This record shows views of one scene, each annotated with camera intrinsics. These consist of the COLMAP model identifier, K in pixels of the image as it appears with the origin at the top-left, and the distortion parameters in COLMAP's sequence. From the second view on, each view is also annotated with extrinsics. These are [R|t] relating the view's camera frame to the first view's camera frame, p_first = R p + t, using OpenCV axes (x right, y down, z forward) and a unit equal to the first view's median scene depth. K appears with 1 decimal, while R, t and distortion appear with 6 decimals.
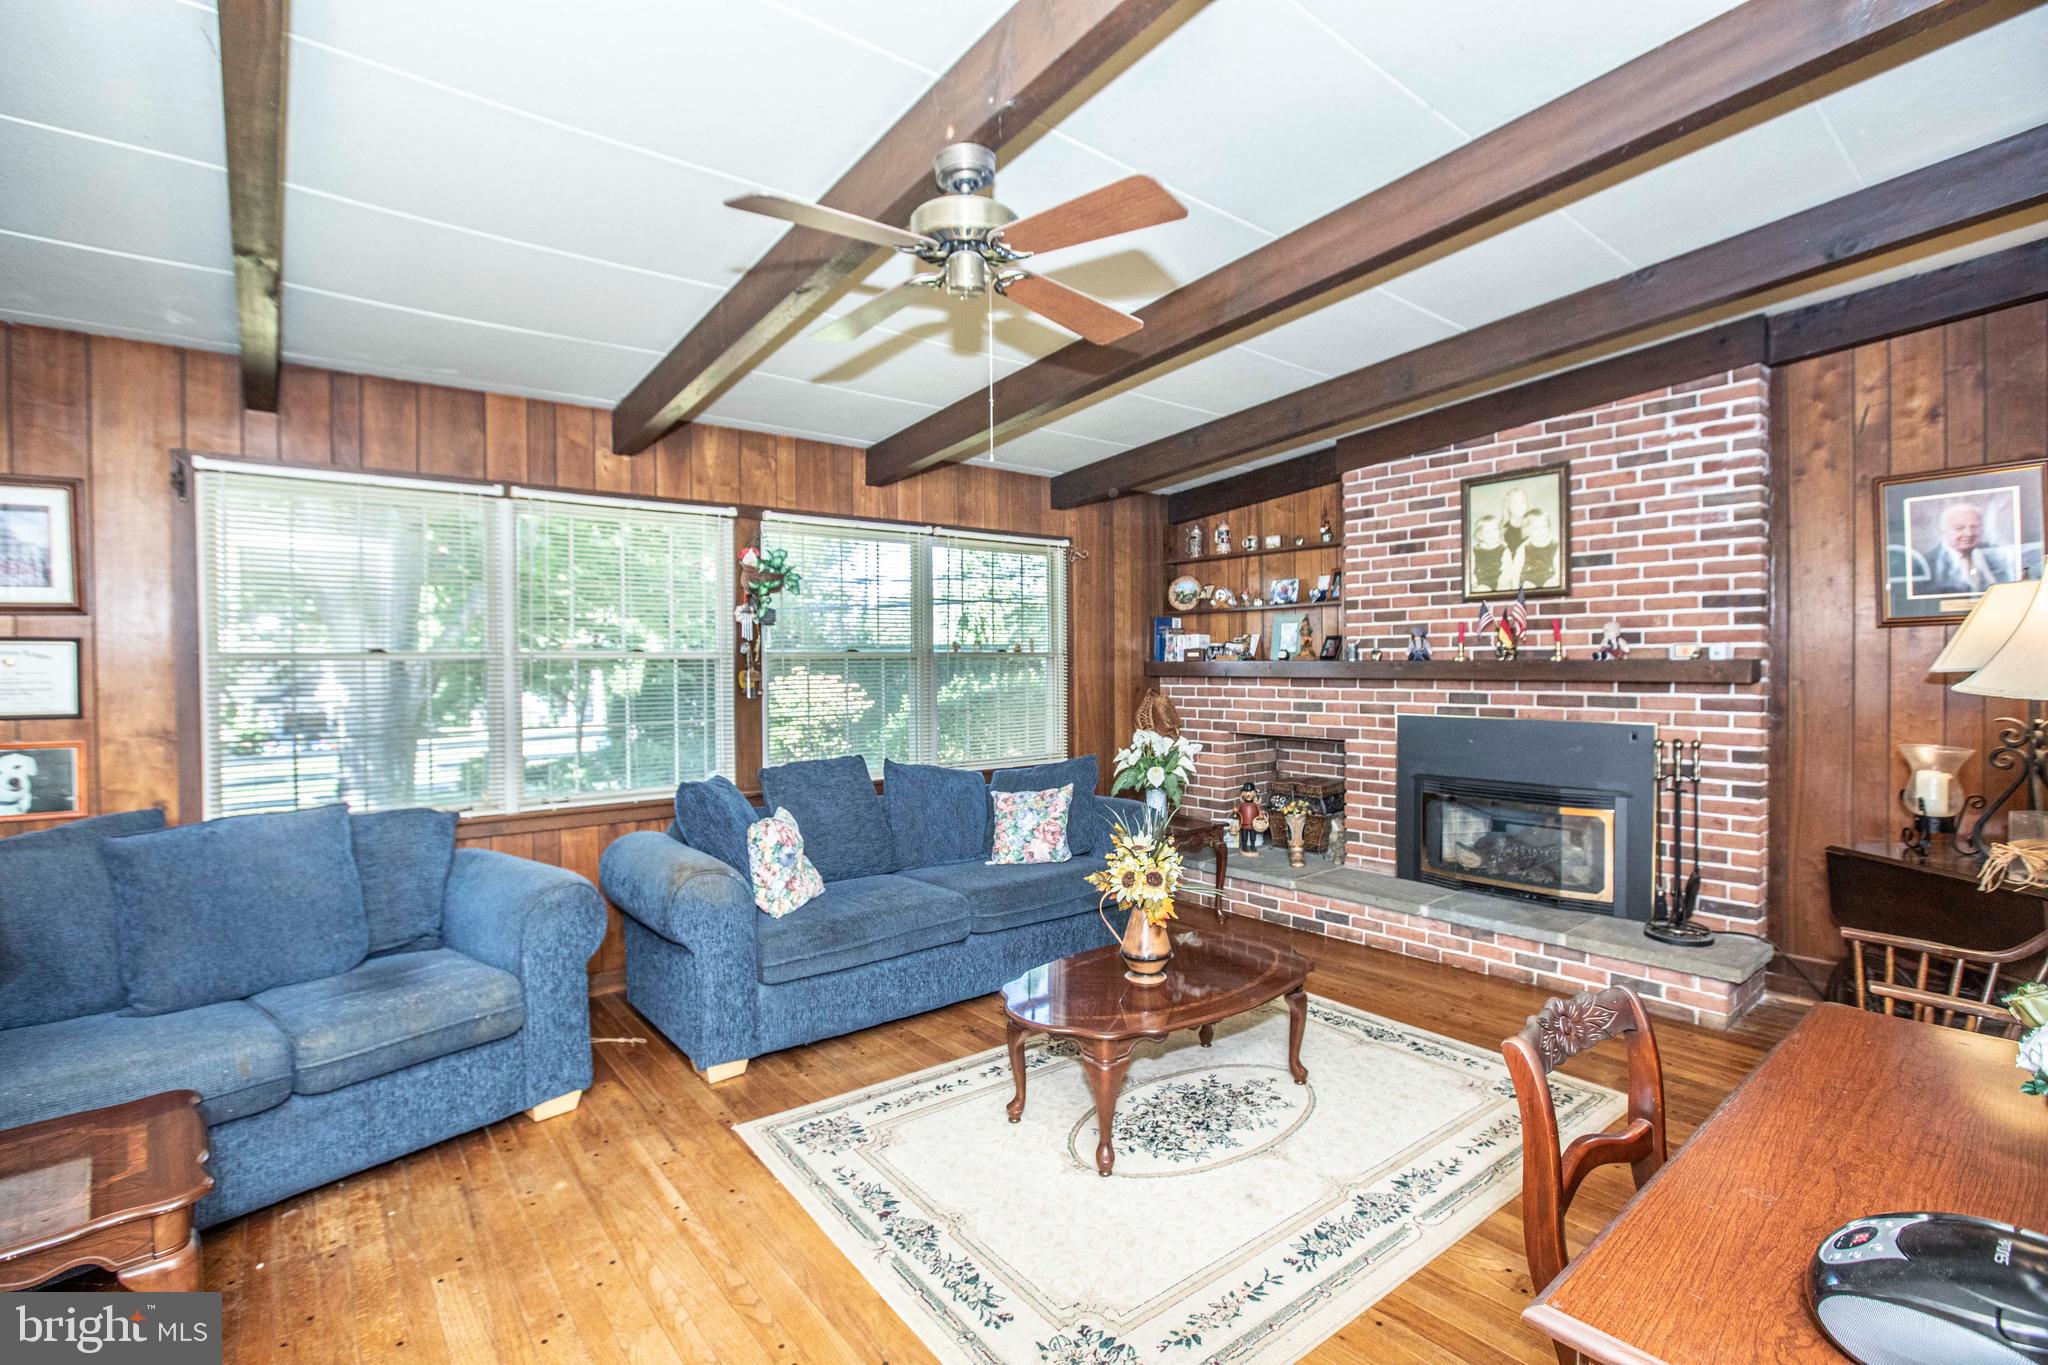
lens RADIAL K [[947.4, 0, 1019.9], [0, 947.4, 677.8], [0, 0, 1]] dist [-0.059366, 0.025789]
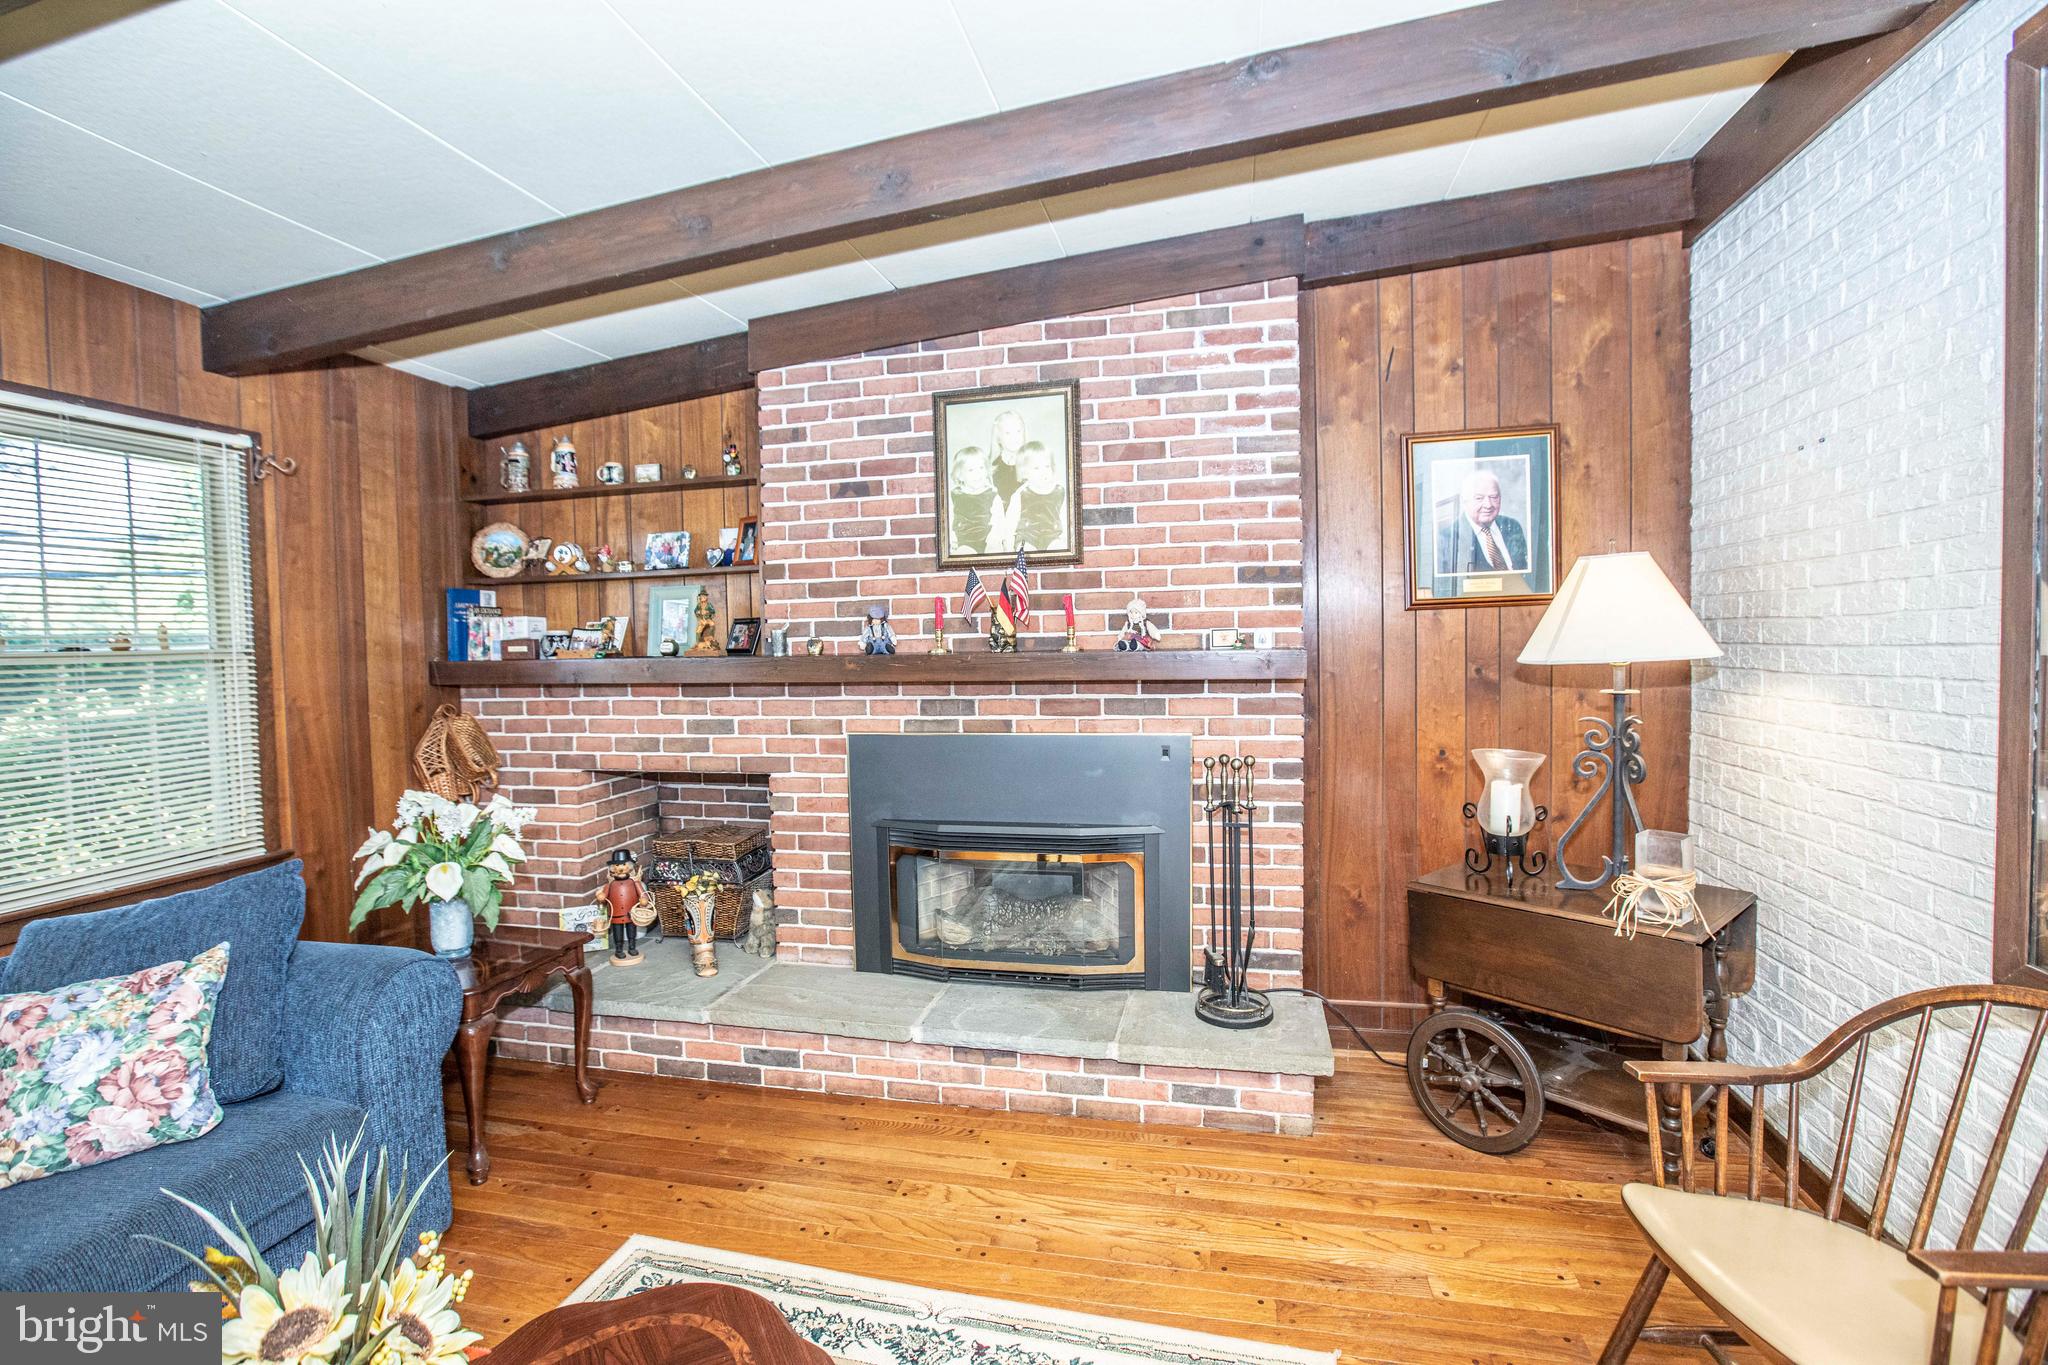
lens RADIAL K [[947.4, 0, 1019.9], [0, 947.4, 677.8], [0, 0, 1]] dist [-0.059366, 0.025789]
pose [[0.788437, -0.032655, 0.614248, 0.082468], [0.023612, 0.999461, 0.022826, -0.014636], [-0.614662, -0.003493, 0.788783, 0.392064]]
